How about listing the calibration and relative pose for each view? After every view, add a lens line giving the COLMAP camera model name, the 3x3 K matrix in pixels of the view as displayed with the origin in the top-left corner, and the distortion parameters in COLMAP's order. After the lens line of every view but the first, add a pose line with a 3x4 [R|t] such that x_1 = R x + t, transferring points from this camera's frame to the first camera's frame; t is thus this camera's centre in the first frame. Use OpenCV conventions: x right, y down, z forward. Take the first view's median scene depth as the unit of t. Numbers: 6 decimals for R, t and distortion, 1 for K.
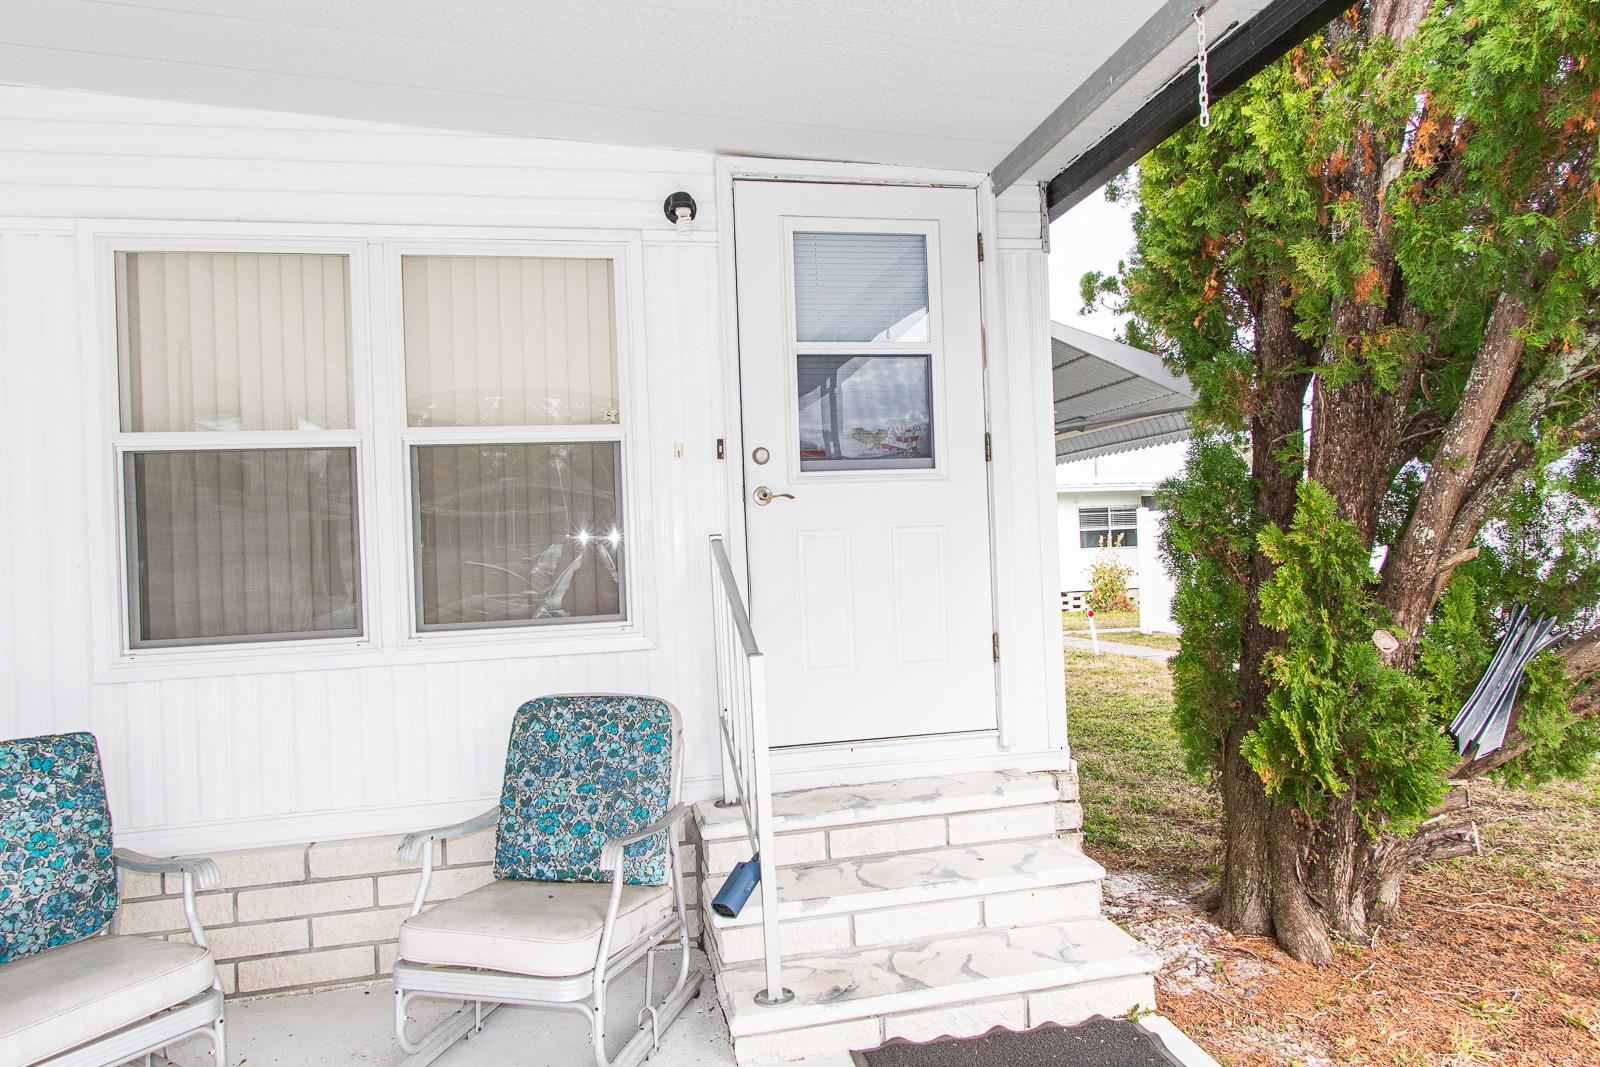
lens RADIAL K [[999.8, 0, 800.0], [0, 999.8, 533.5], [0, 0, 1]] dist [0.001011, 0.001521]
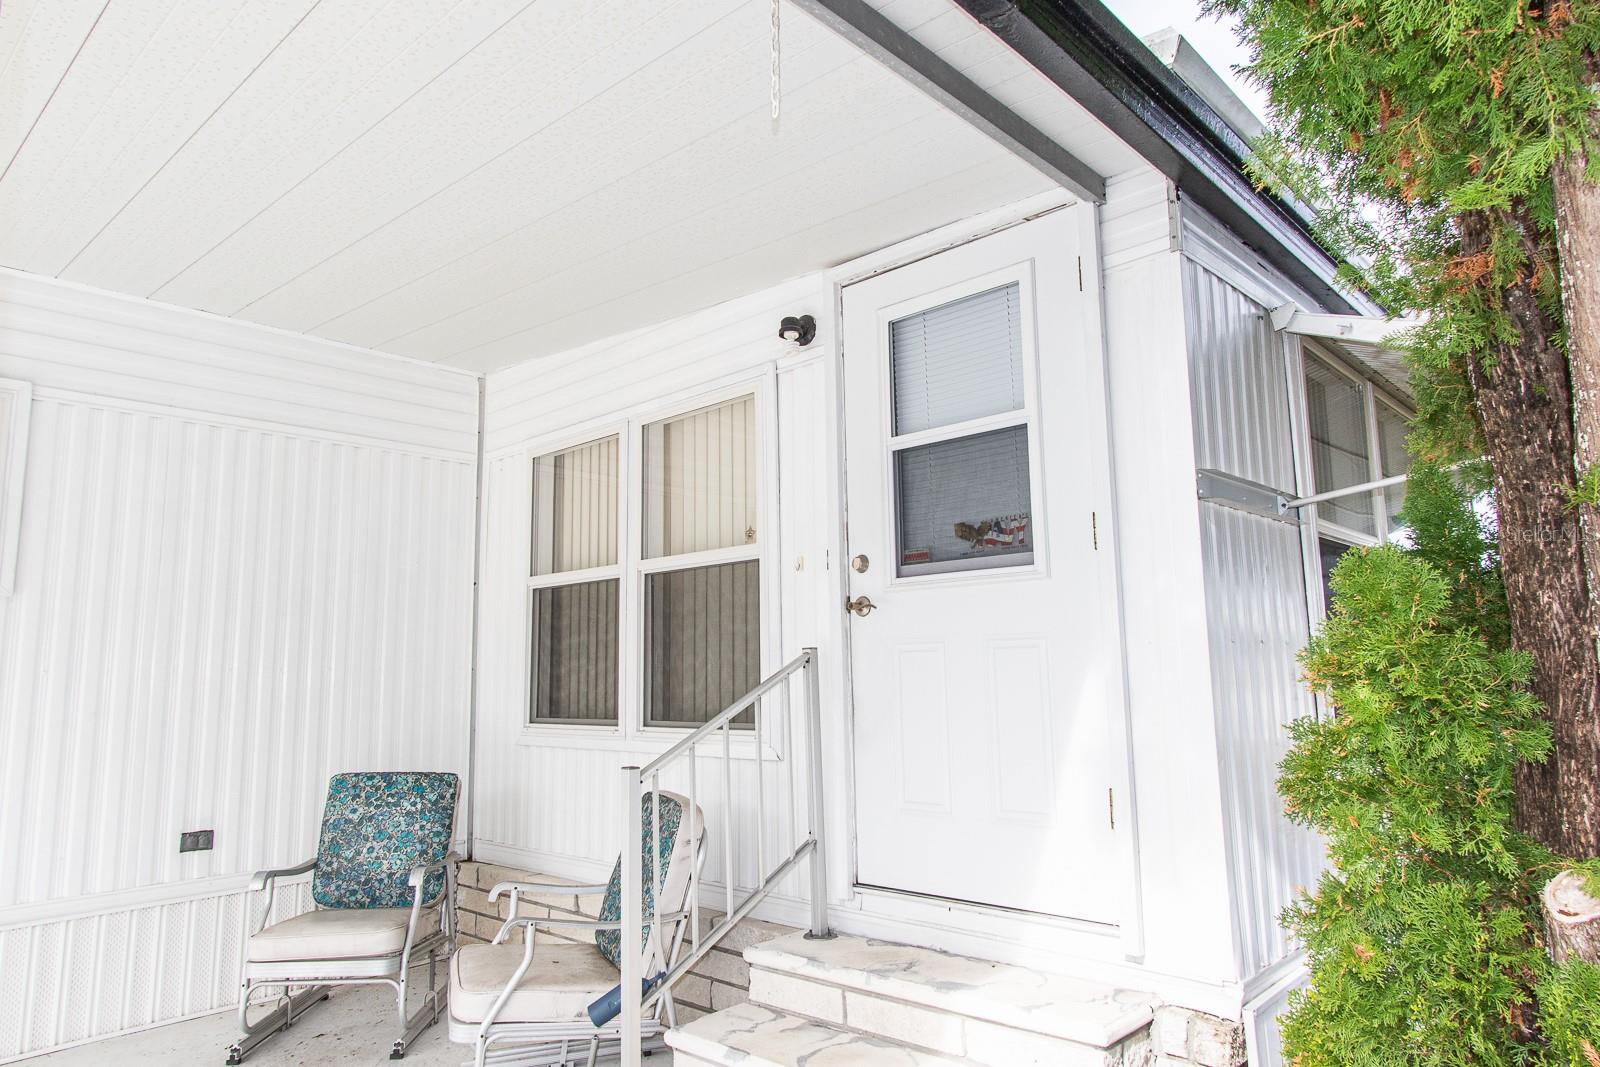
lens RADIAL K [[999.8, 0, 800.0], [0, 999.8, 533.5], [0, 0, 1]] dist [0.001011, 0.001521]
pose [[0.576750, -0.085188, -0.812467, 0.749776], [0.001902, 0.994685, -0.102944, -0.009777], [0.816918, 0.057828, 0.573847, 0.443078]]
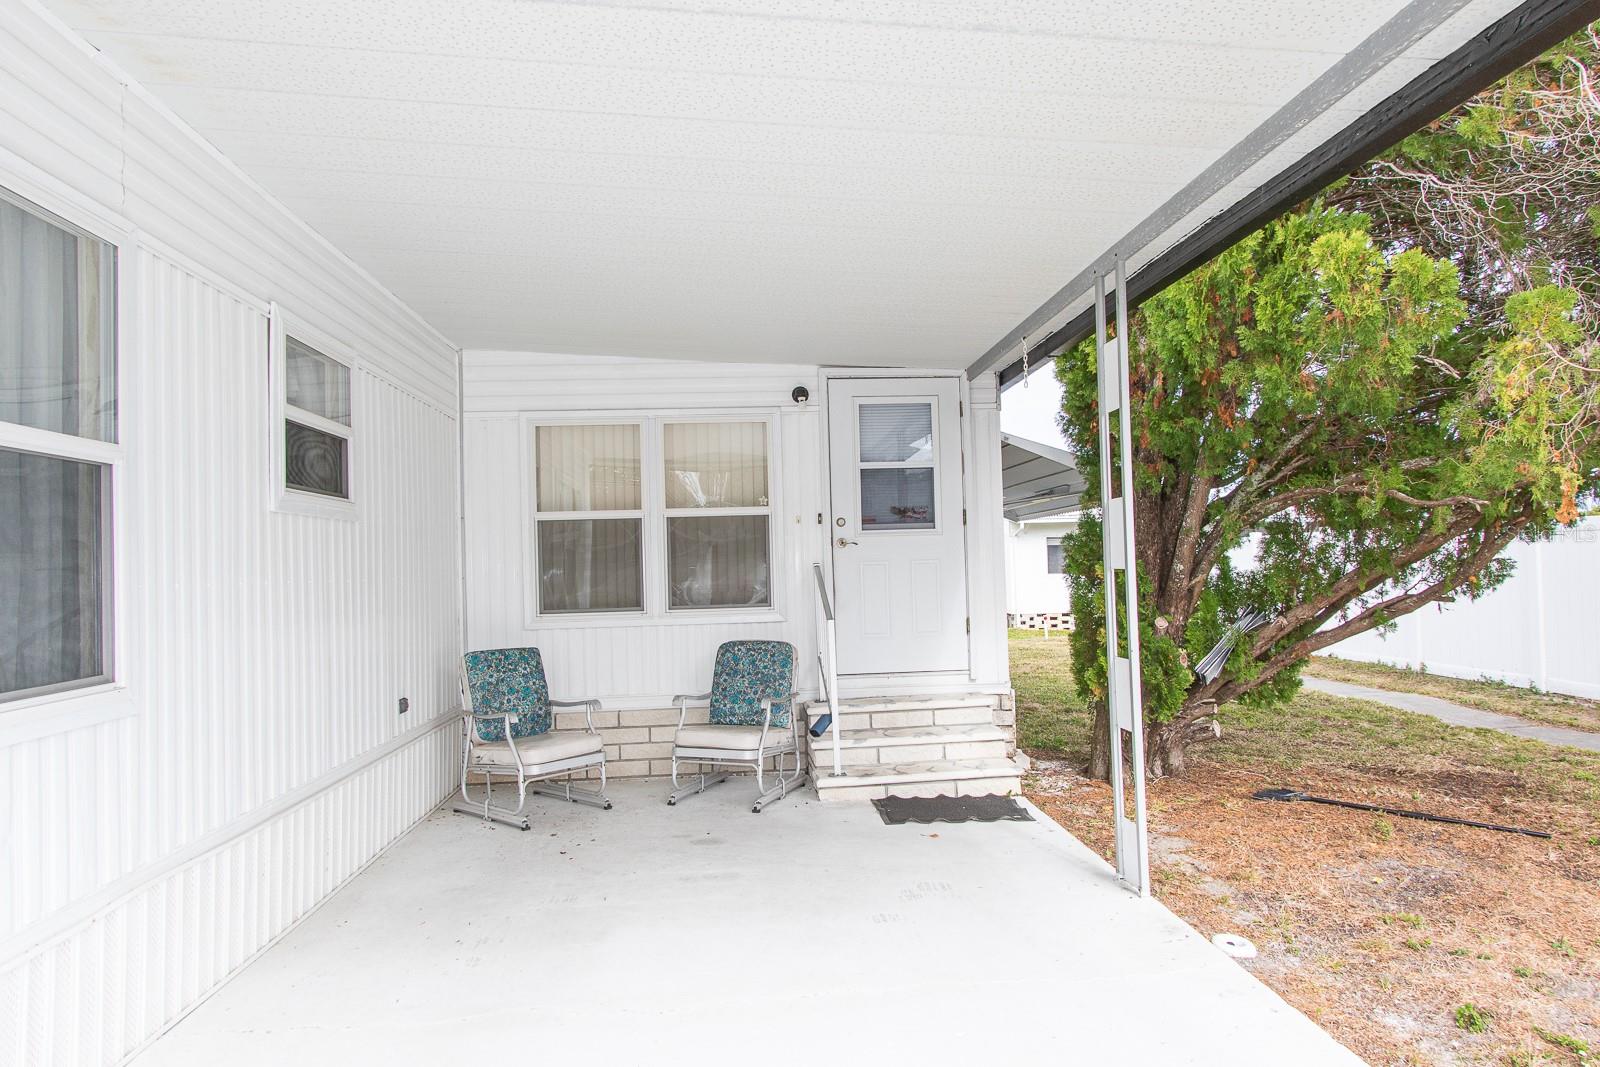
lens RADIAL K [[999.8, 0, 800.0], [0, 999.8, 533.5], [0, 0, 1]] dist [0.001011, 0.001521]
pose [[0.991467, 0.007055, -0.130170, 0.143532], [-0.010026, 0.999704, -0.022184, -0.013270], [0.129975, 0.023300, 0.991243, -0.983720]]
